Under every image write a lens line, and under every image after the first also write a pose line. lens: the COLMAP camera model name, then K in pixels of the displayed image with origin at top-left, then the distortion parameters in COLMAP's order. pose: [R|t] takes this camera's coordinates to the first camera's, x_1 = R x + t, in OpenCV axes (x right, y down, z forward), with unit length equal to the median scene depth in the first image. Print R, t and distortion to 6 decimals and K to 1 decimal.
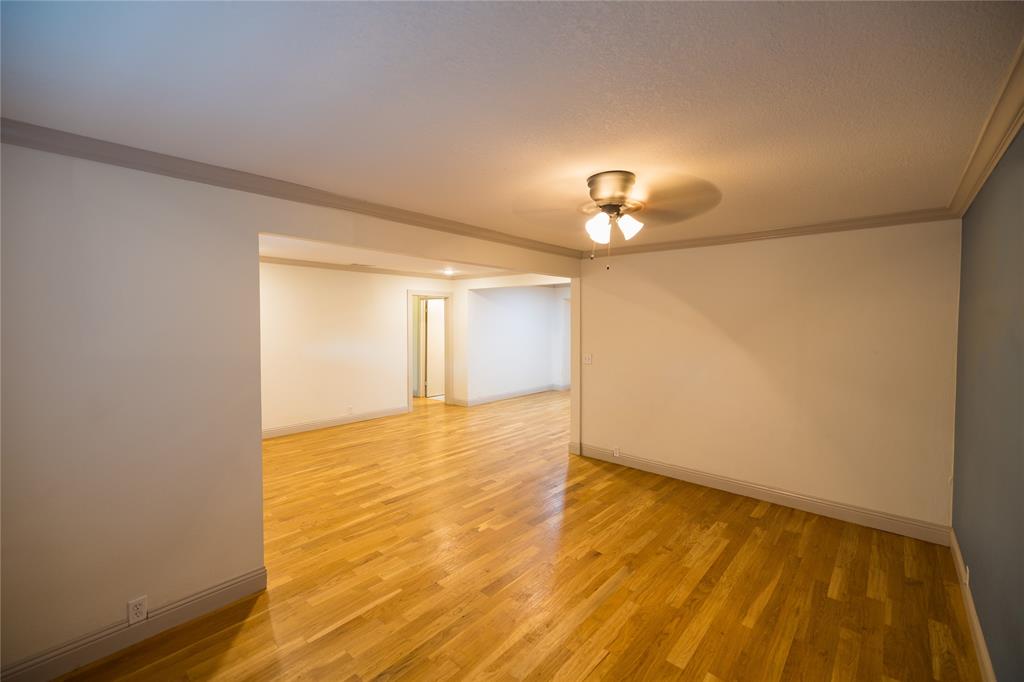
lens RADIAL K [[437.7, 0, 528.6], [0, 437.7, 319.5], [0, 0, 1]] dist [0.001137, 0.000037]
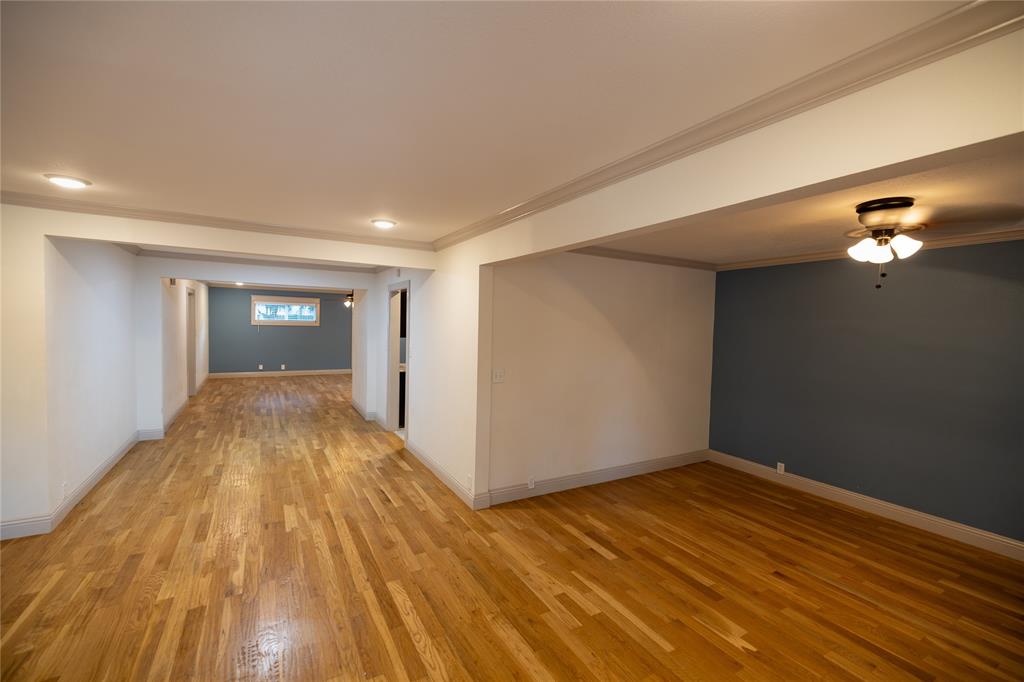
lens RADIAL K [[422.1, 0, 505.0], [0, 422.1, 342.1], [0, 0, 1]] dist [0.003049, -0.000222]
pose [[0.350929, -0.035352, 0.935735, -0.674584], [-0.022578, 0.998677, 0.046197, -0.001836], [-0.936130, -0.037339, 0.349666, 0.935580]]
